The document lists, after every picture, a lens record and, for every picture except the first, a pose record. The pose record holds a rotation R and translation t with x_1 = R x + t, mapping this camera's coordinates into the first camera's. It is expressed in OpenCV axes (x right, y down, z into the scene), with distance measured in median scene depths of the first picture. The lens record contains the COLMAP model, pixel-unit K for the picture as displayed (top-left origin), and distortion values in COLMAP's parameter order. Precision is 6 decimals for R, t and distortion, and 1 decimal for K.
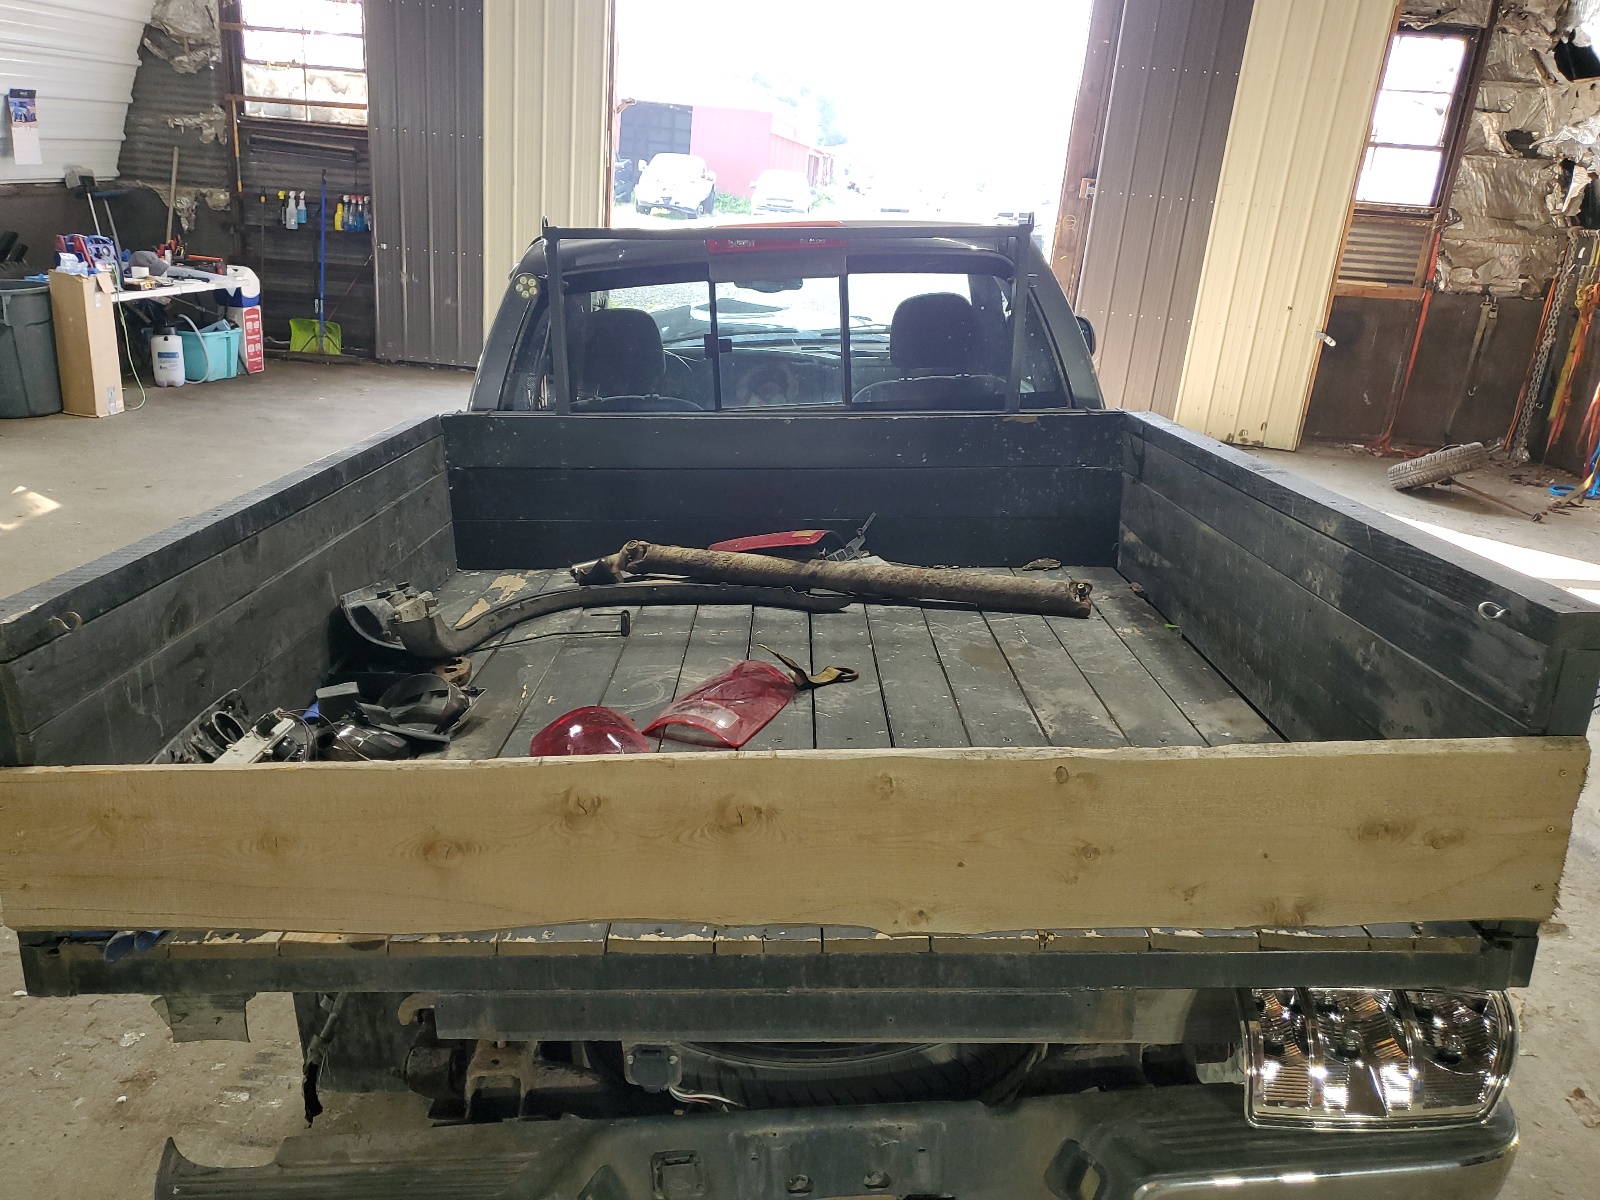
lens RADIAL K [[1227.5, 0, 787.9], [0, 1227.5, 594.3], [0, 0, 1]] dist [0.023665, -0.015053]
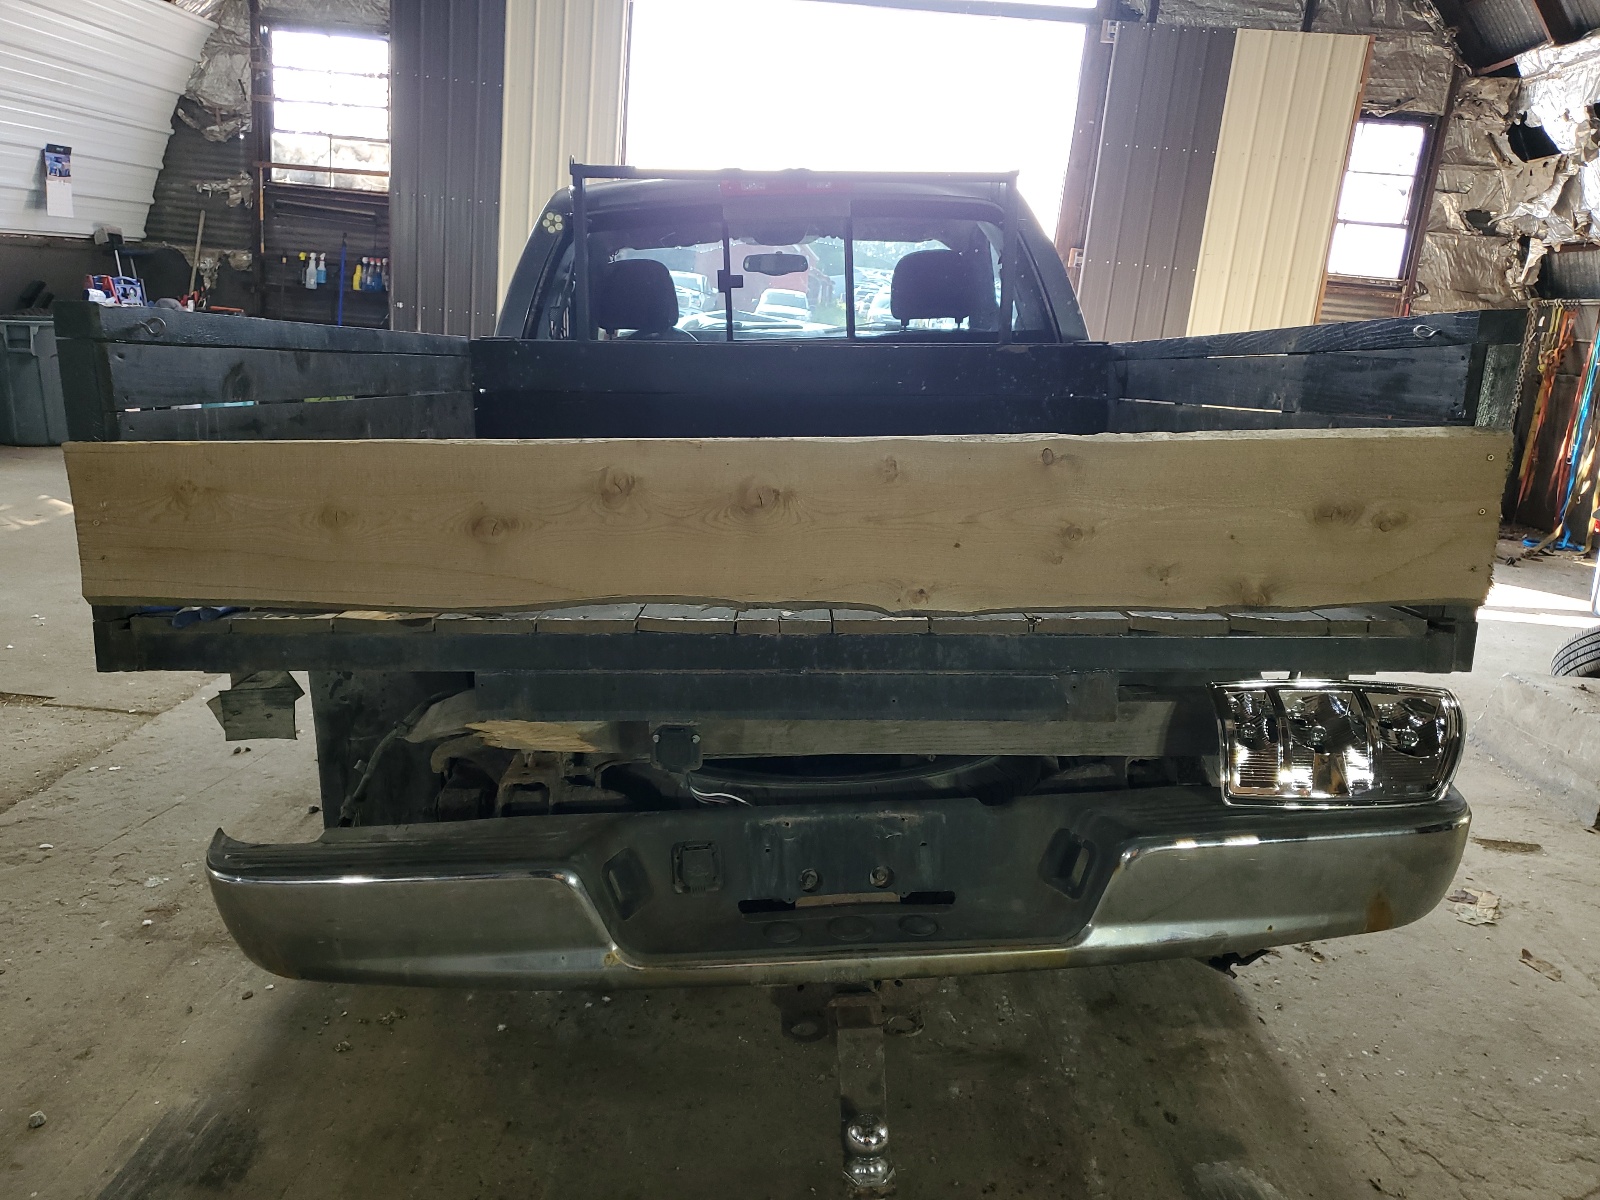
lens RADIAL K [[1227.5, 0, 809.7], [0, 1227.5, 601.4], [0, 0, 1]] dist [0.023665, -0.015053]
pose [[0.999784, 0.006683, 0.019670, -0.008026], [-0.004825, 0.995650, -0.093053, 0.201795], [-0.020206, 0.092938, 0.995467, -0.050512]]
